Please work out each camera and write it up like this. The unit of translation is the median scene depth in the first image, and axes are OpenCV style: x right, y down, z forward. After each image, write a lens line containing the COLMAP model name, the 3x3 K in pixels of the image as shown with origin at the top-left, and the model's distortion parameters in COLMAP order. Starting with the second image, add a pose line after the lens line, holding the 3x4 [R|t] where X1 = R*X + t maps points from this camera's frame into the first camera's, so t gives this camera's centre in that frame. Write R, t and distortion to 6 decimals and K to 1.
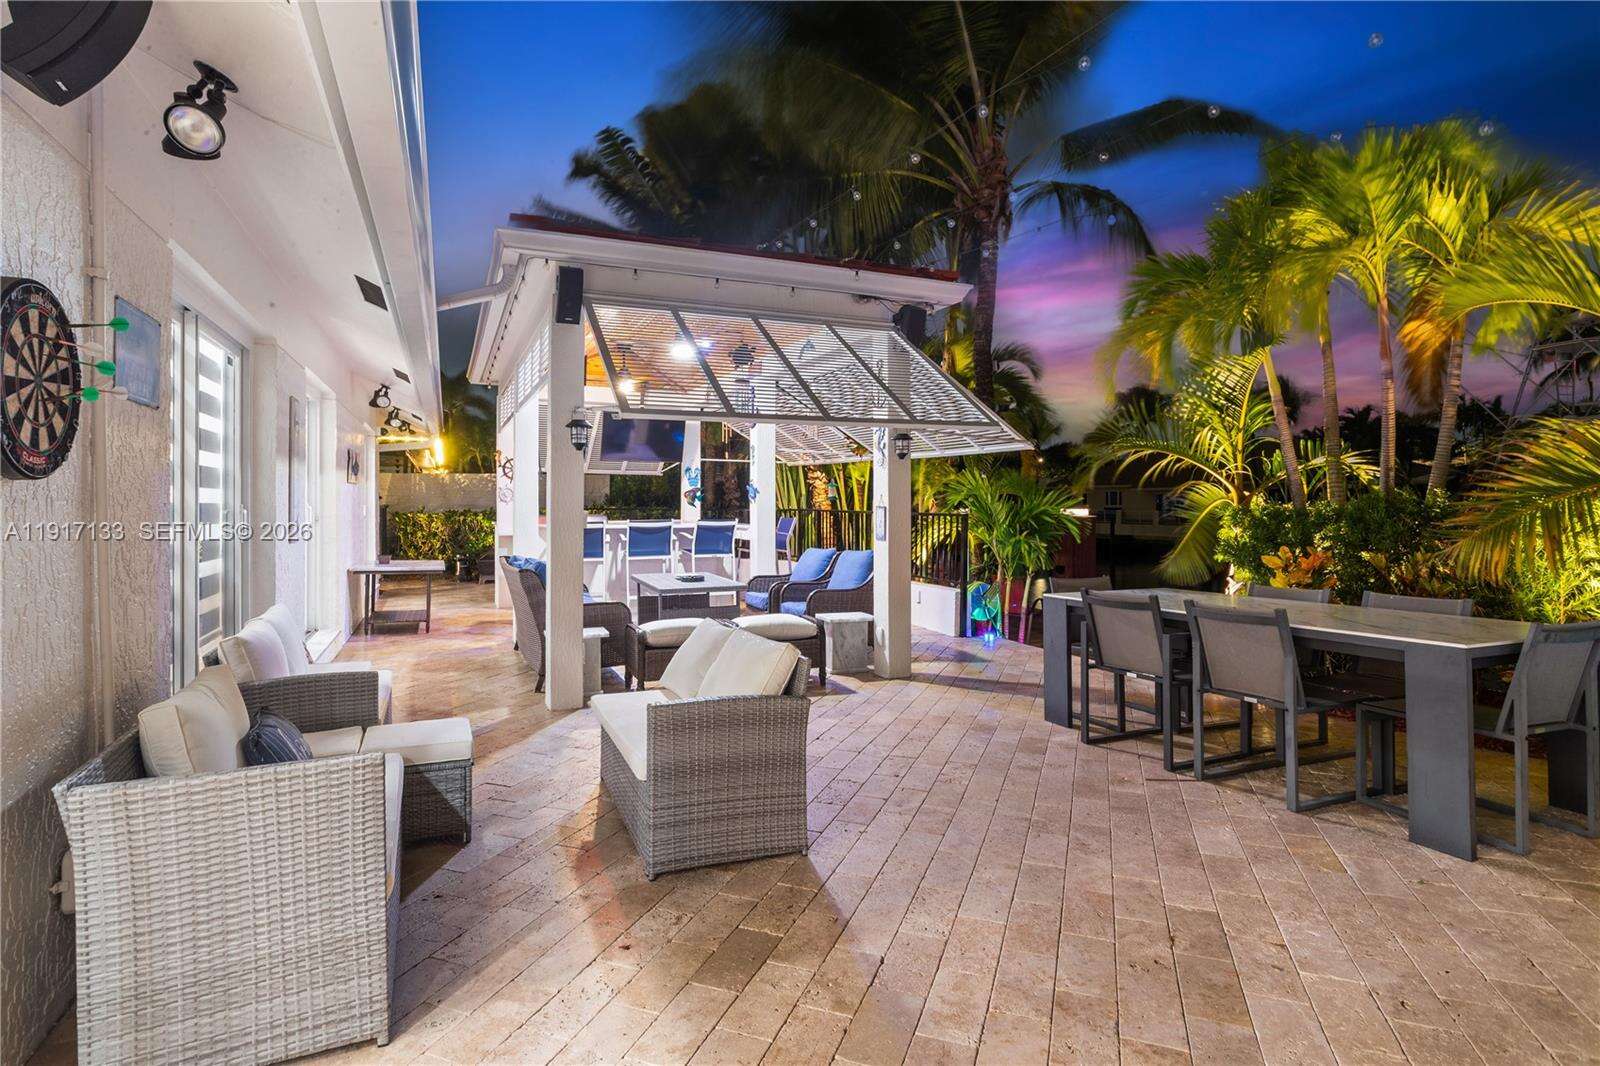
lens RADIAL K [[797.9, 0, 800.0], [0, 797.9, 533.0], [0, 0, 1]] dist [0.000963, -0.000046]
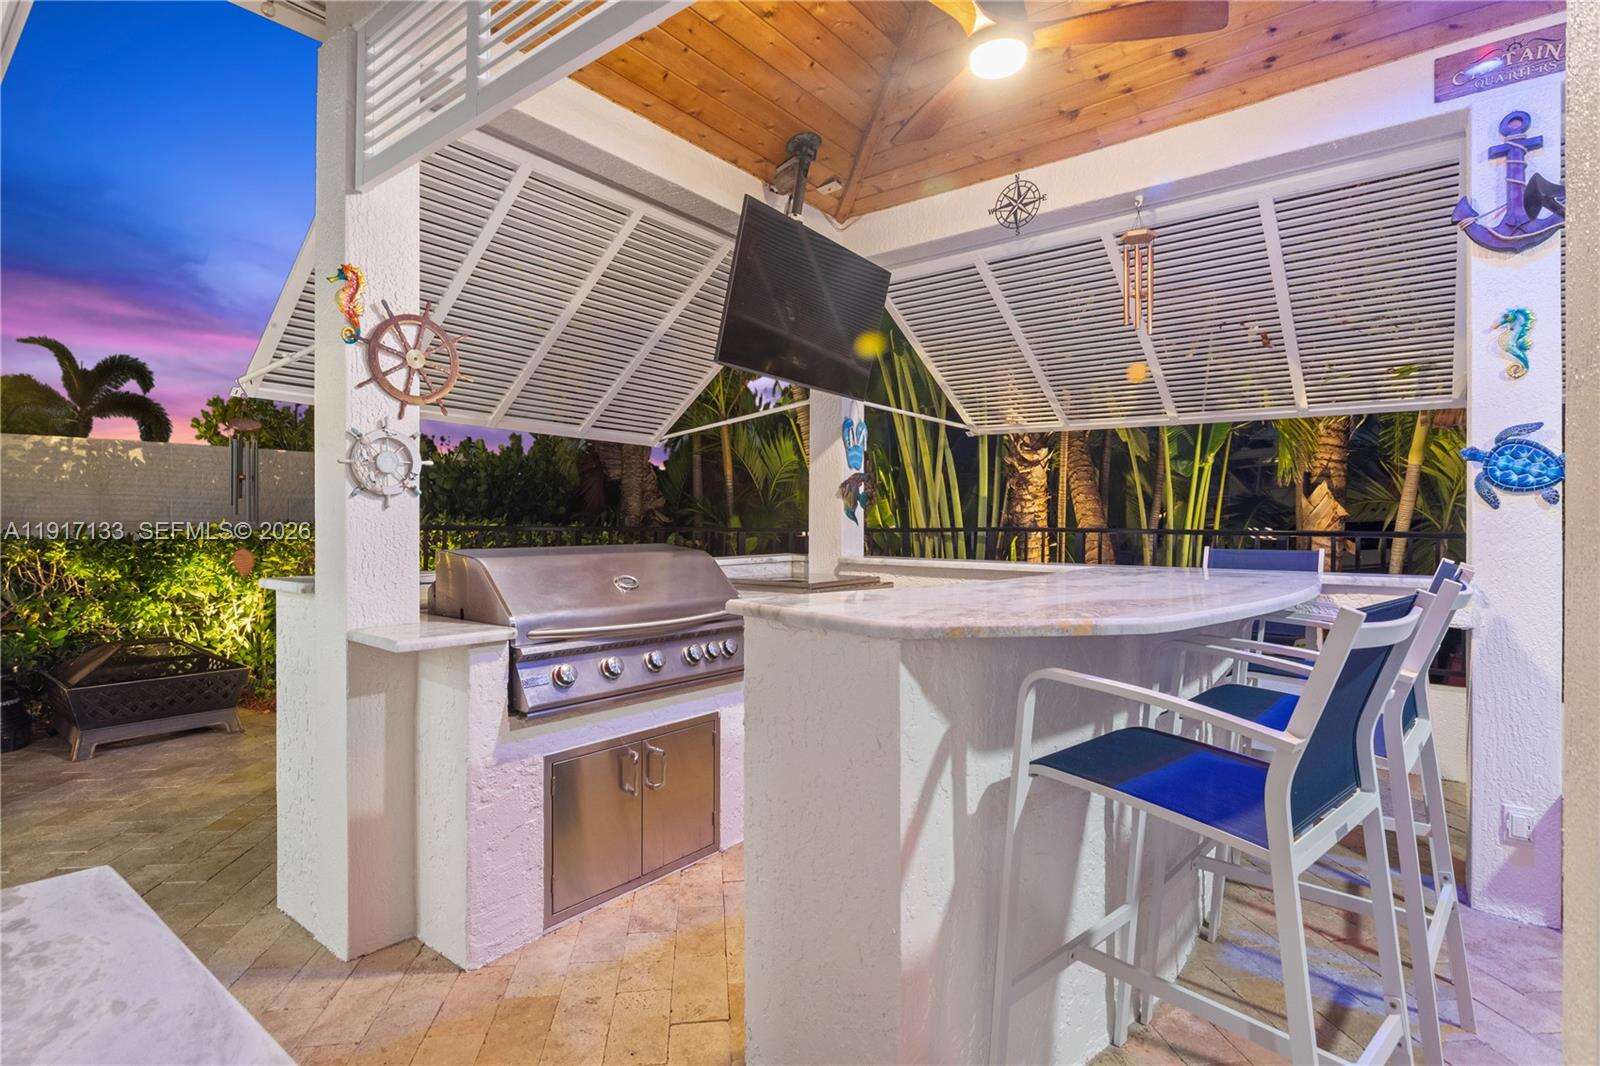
lens RADIAL K [[808.4, 0, 800.0], [0, 808.4, 533.0], [0, 0, 1]] dist [-0.009968, 0.000507]
pose [[0.884476, -0.003004, 0.466576, -0.352916], [0.014010, 0.999699, -0.020122, -0.021281], [-0.466376, 0.024334, 0.884252, 0.704390]]
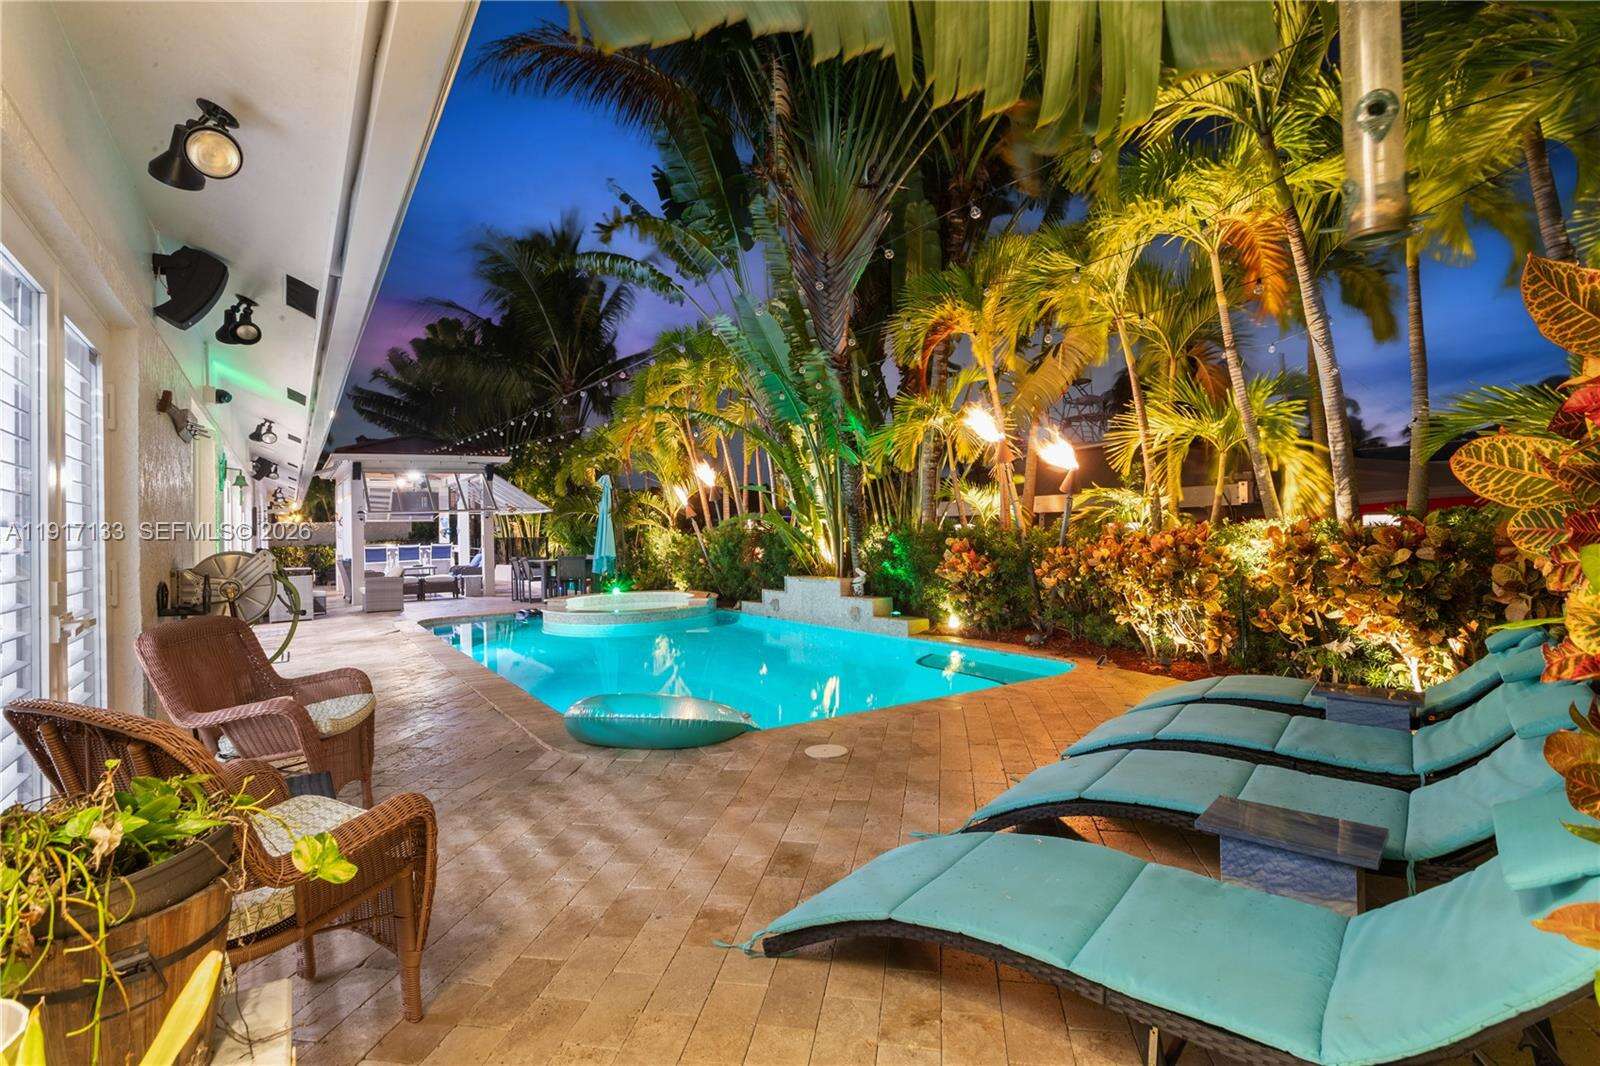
lens RADIAL K [[797.9, 0, 800.0], [0, 797.9, 533.0], [0, 0, 1]] dist [0.000963, -0.000046]
pose [[0.987360, -0.030816, 0.155467, 0.439529], [0.036040, 0.998873, -0.030894, 0.048411], [-0.154339, 0.036106, 0.987358, -1.106682]]
